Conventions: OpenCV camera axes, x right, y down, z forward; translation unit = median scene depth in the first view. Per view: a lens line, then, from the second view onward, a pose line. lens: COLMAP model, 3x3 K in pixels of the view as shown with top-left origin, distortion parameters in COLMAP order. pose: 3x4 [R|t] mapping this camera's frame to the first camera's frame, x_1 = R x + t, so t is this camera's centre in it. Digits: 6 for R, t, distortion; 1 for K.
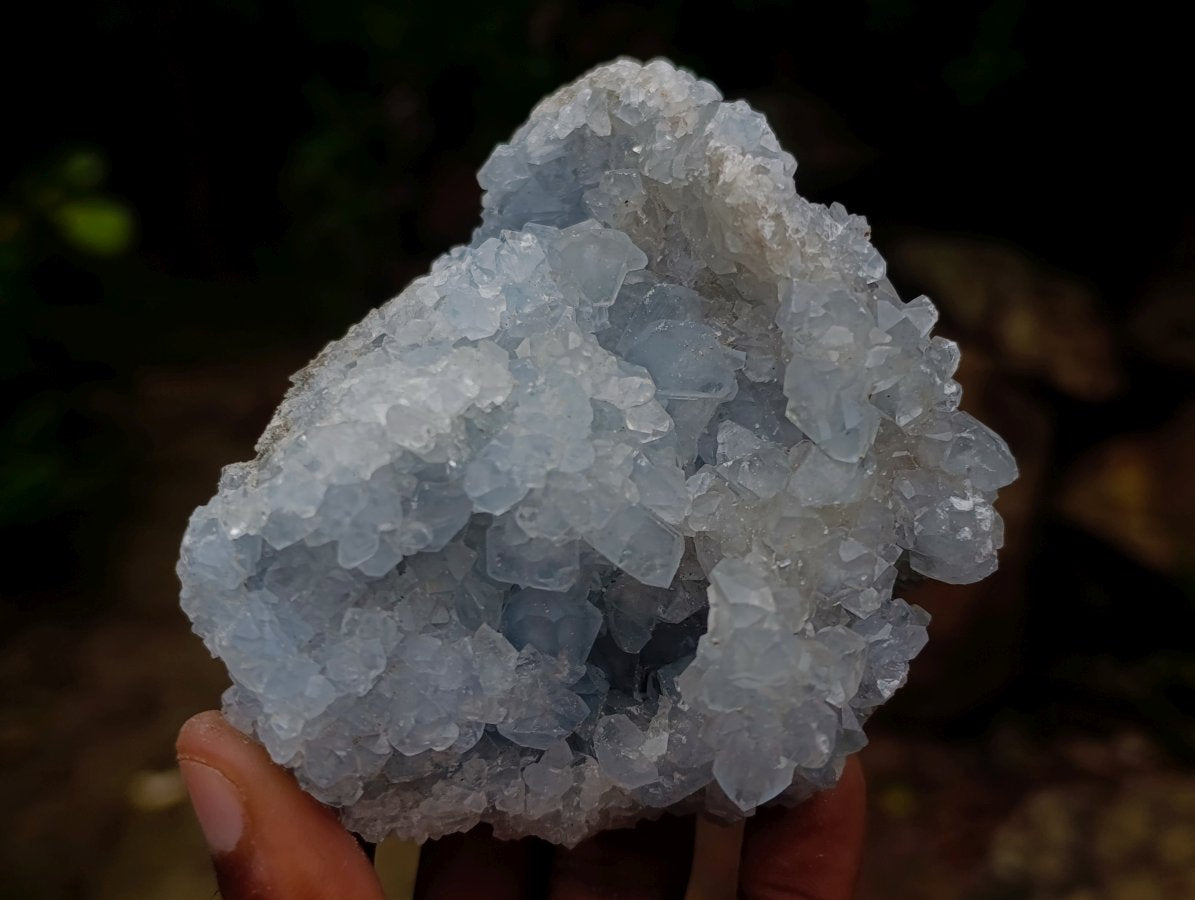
lens RADIAL K [[1727.7, 0, 610.0], [0, 1727.7, 446.6], [0, 0, 1]] dist [0.201007, -1.935577]
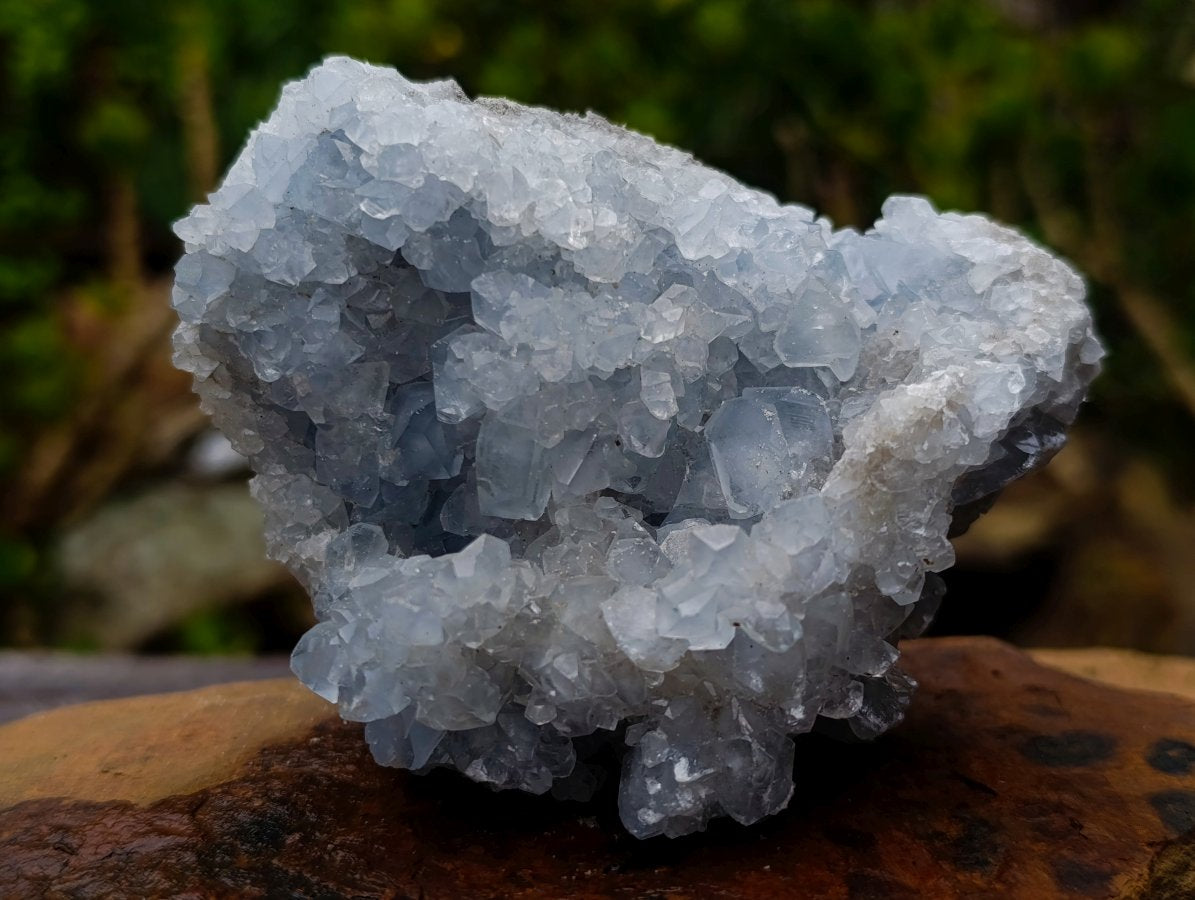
lens RADIAL K [[1727.7, 0, 610.0], [0, 1727.7, 446.6], [0, 0, 1]] dist [0.201007, -1.935577]
pose [[0.368803, 0.891344, -0.263610, 0.269356], [-0.873002, 0.429535, 0.231012, -0.210516], [0.319141, 0.144934, 0.936559, 0.112248]]
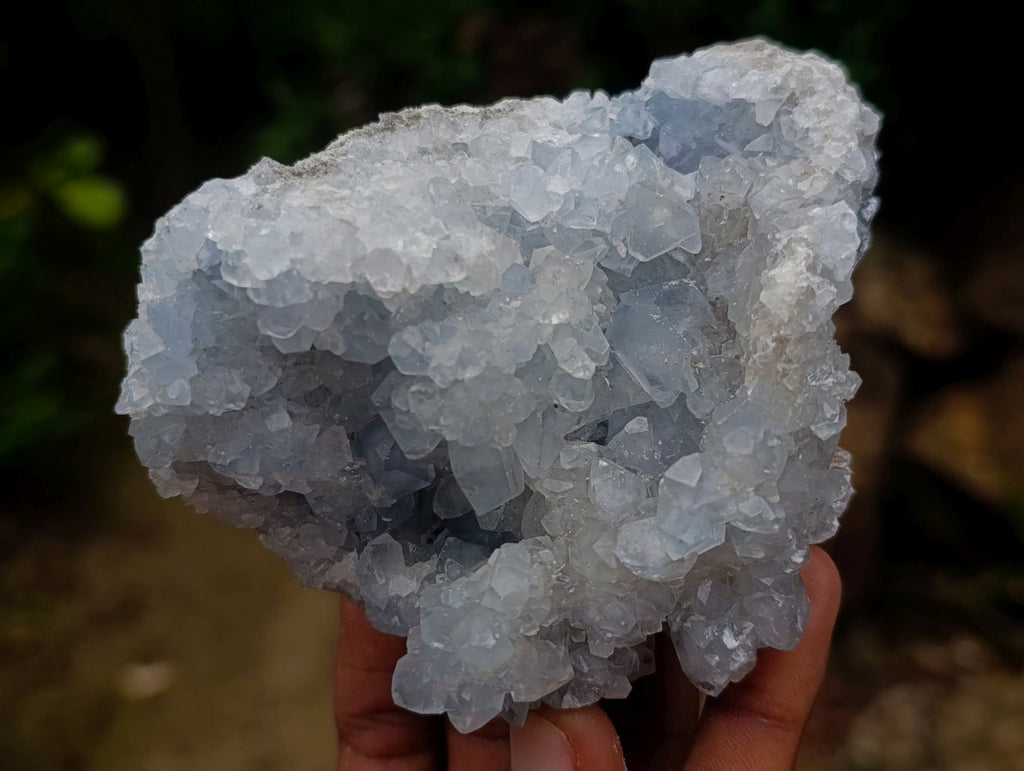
lens RADIAL K [[1467.4, 0, 514.0], [0, 1467.4, 365.3], [0, 0, 1]] dist [0.163552, -1.543585]
pose [[0.739748, 0.672255, -0.029083, 0.011659], [-0.634478, 0.711268, 0.302548, -0.279392], [0.224075, -0.205356, 0.952690, 0.111666]]
